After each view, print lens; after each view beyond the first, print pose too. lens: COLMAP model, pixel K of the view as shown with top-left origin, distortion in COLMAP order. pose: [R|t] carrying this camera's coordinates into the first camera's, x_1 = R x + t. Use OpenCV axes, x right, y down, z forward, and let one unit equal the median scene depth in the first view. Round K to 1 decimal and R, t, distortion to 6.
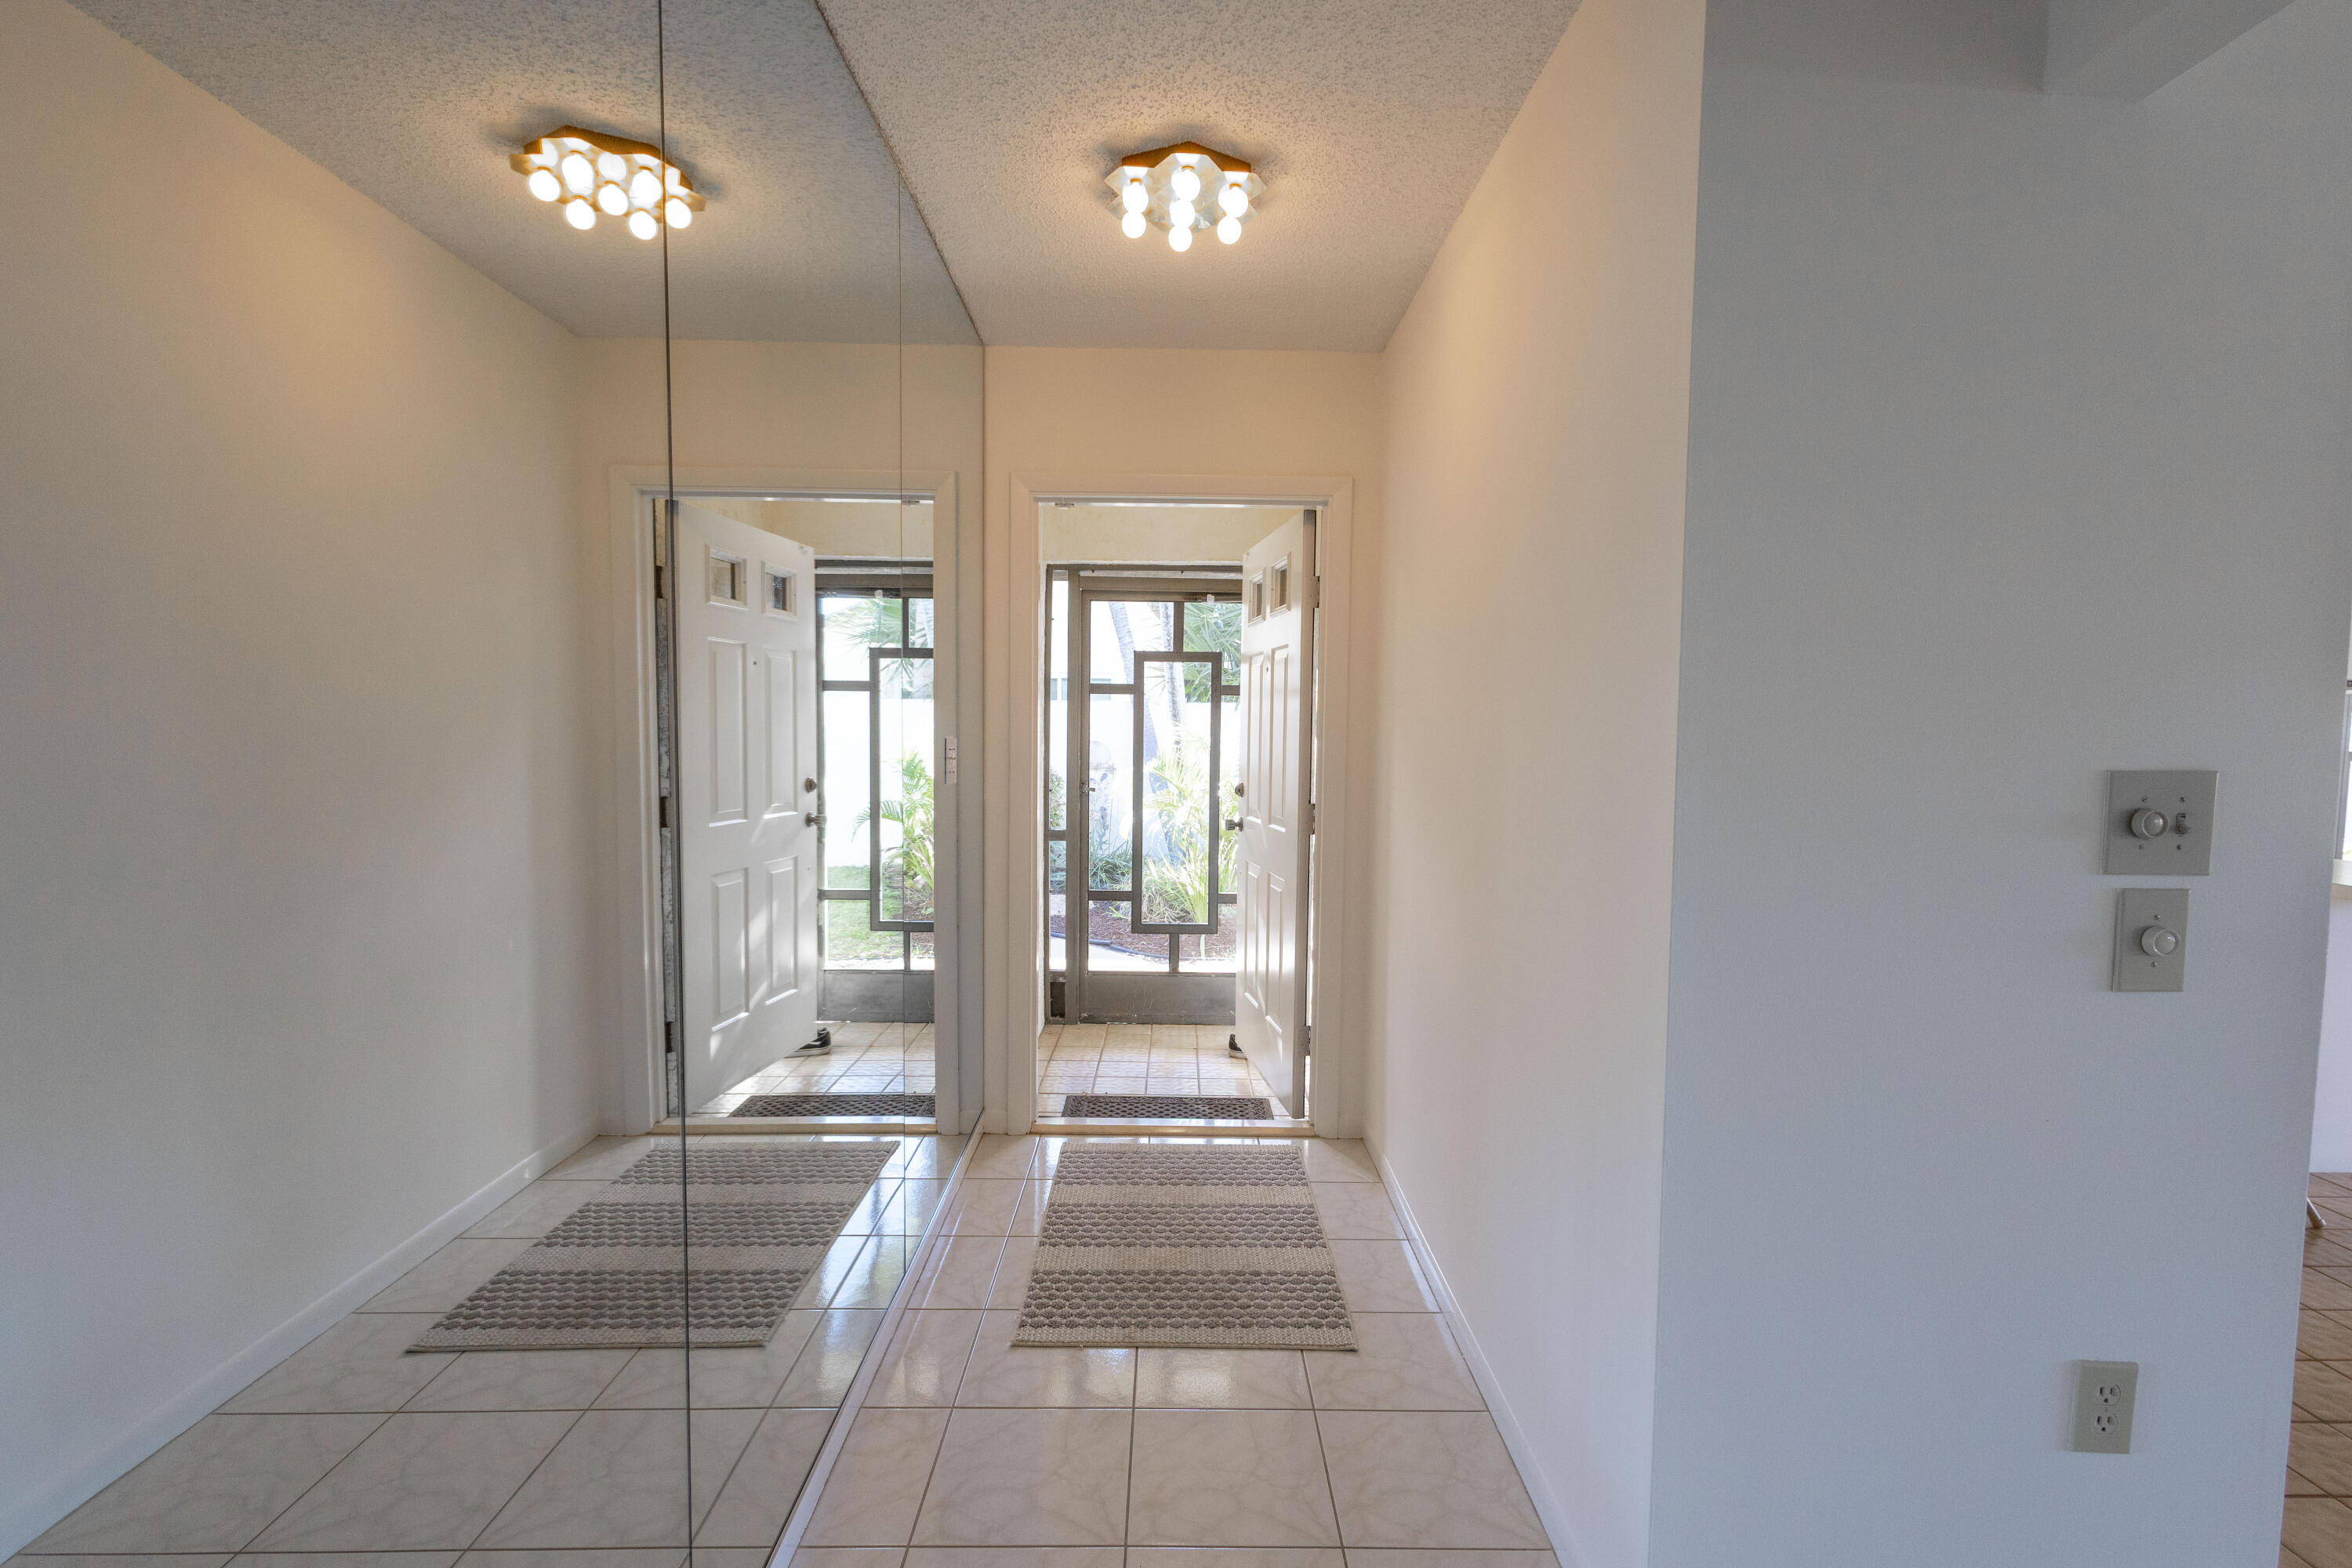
lens RADIAL K [[1088.4, 0, 1168.3], [0, 1088.4, 791.2], [0, 0, 1]] dist [0.010256, 0.000365]
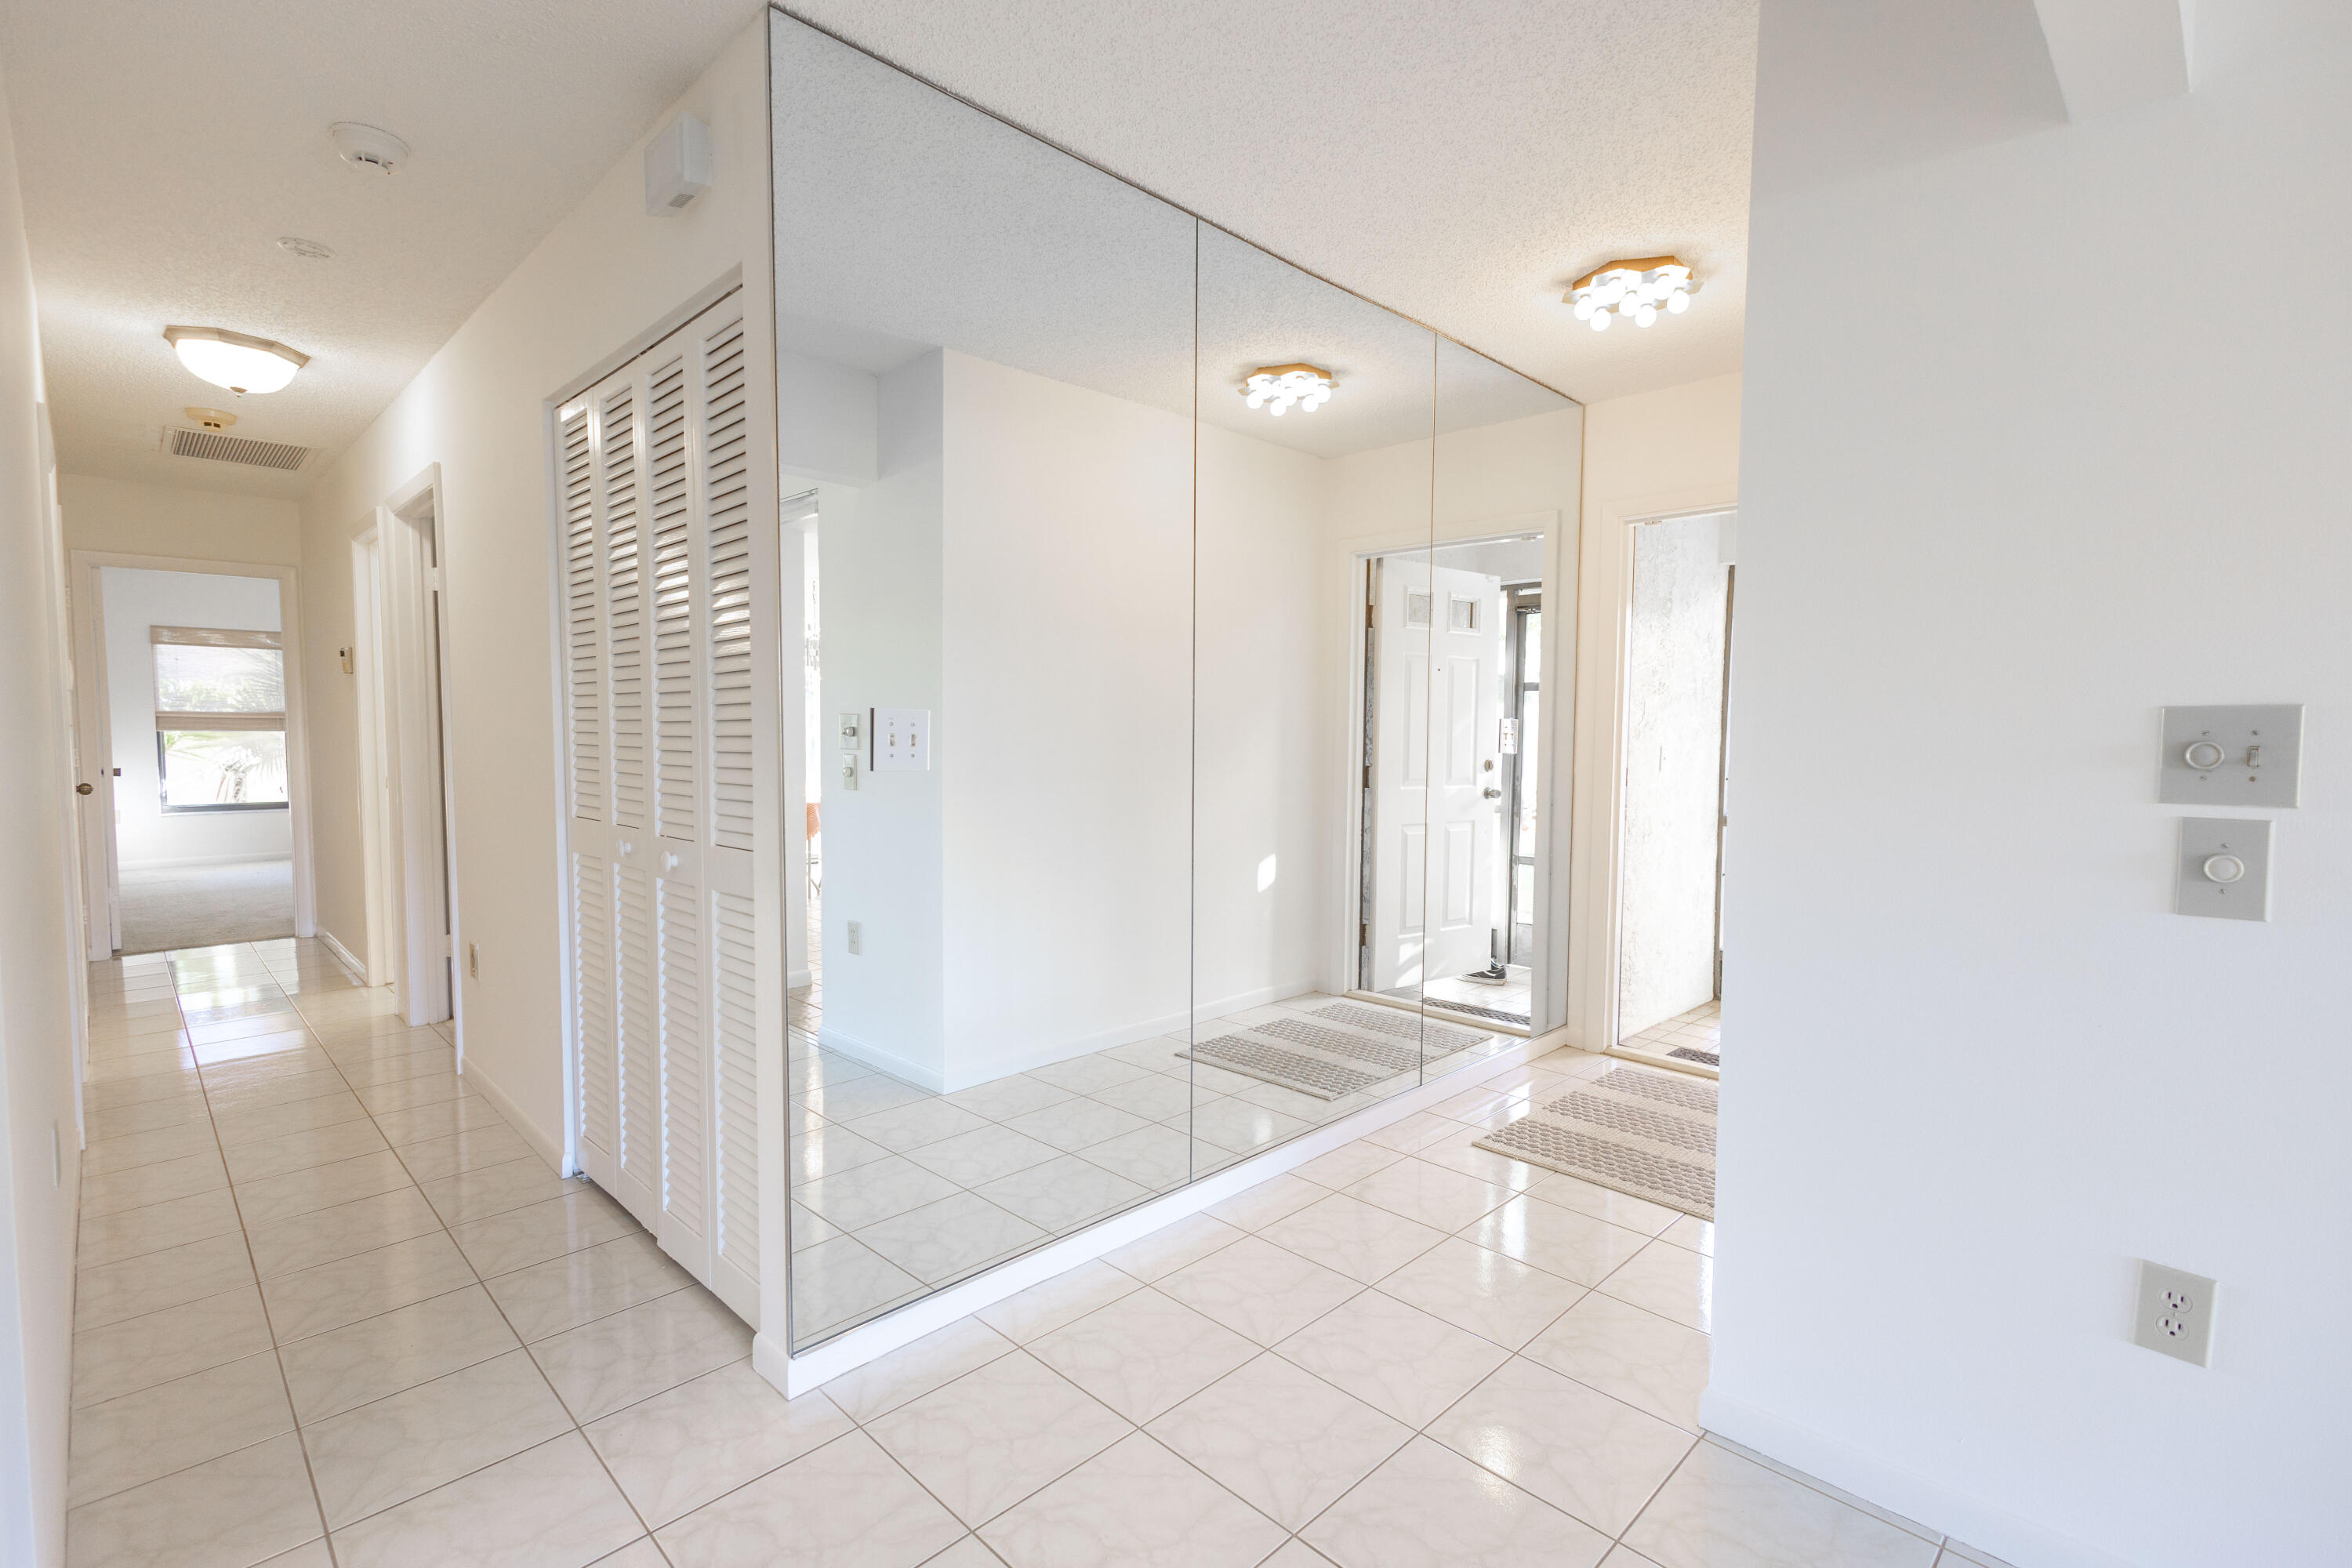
lens RADIAL K [[1088.4, 0, 1182.3], [0, 1088.4, 795.4], [0, 0, 1]] dist [0.010256, 0.000365]
pose [[0.706801, 0.045878, -0.705924, 0.556962], [-0.055489, 0.998416, 0.009329, 0.066809], [0.705233, 0.032577, 0.708227, -0.267414]]
